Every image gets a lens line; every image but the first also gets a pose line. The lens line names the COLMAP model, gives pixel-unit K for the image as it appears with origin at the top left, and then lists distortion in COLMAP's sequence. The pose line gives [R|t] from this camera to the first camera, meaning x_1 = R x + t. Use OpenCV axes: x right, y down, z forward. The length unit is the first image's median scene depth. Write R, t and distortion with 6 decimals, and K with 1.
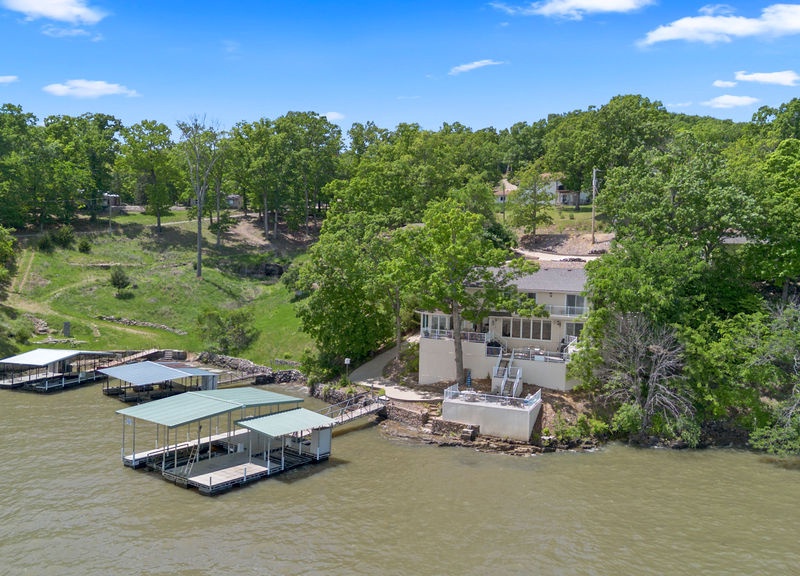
lens RADIAL K [[735.6, 0, 400.1], [0, 735.6, 290.3], [0, 0, 1]] dist [0.095190, -0.110235]
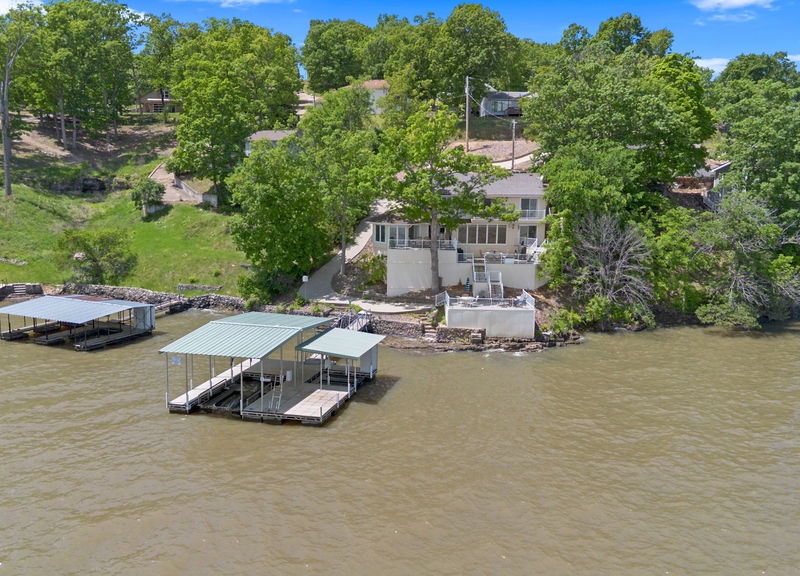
lens RADIAL K [[735.6, 0, 400.1], [0, 735.6, 290.3], [0, 0, 1]] dist [0.095190, -0.110235]
pose [[0.921852, -0.078400, 0.379529, -0.339973], [0.034576, 0.992057, 0.120947, 0.002252], [-0.385996, -0.098372, 0.917240, 0.100866]]
